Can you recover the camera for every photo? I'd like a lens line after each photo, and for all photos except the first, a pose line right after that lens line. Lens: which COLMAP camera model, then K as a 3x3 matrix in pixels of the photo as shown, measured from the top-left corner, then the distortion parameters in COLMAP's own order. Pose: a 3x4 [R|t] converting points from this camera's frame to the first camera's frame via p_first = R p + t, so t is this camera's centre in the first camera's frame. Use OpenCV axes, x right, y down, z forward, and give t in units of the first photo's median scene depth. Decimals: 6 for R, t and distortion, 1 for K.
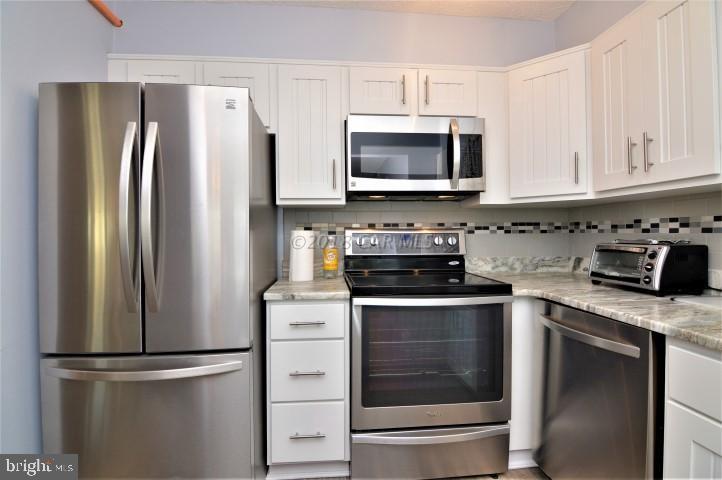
lens RADIAL K [[352.4, 0, 361.7], [0, 352.4, 236.7], [0, 0, 1]] dist [-0.012298, -0.007633]
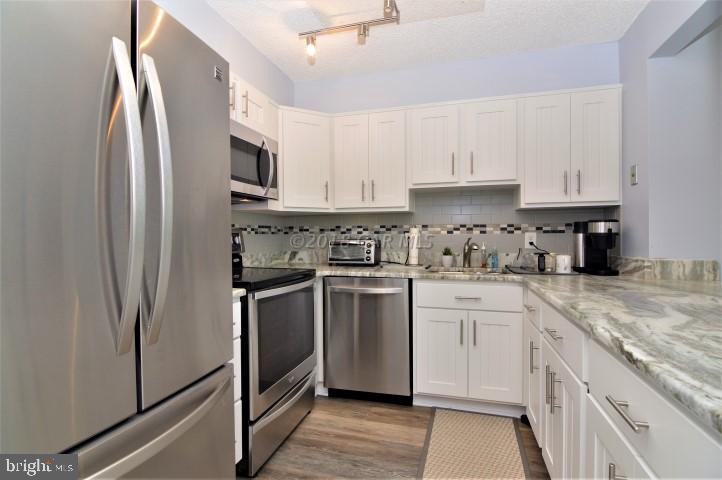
lens RADIAL K [[352.4, 0, 362.4], [0, 352.4, 237.8], [0, 0, 1]] dist [-0.012298, -0.007633]
pose [[0.359552, 0.000576, 0.933125, -0.681418], [0.010741, 0.999931, -0.004756, 0.015181], [-0.933063, 0.011732, 0.359521, 0.250336]]
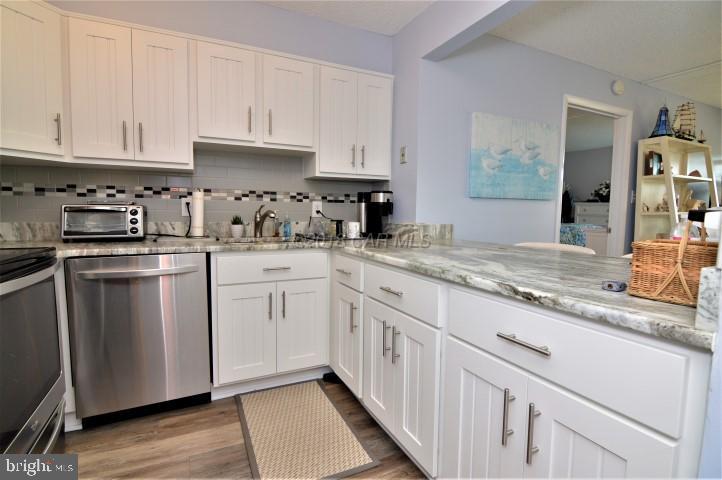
lens RADIAL K [[352.4, 0, 361.9], [0, 352.4, 237.8], [0, 0, 1]] dist [-0.012298, -0.007633]
pose [[-0.359752, -0.069555, 0.930452, -0.570220], [-0.000513, 0.997232, 0.074349, 0.035610], [-0.933048, 0.026270, -0.358792, 0.469992]]
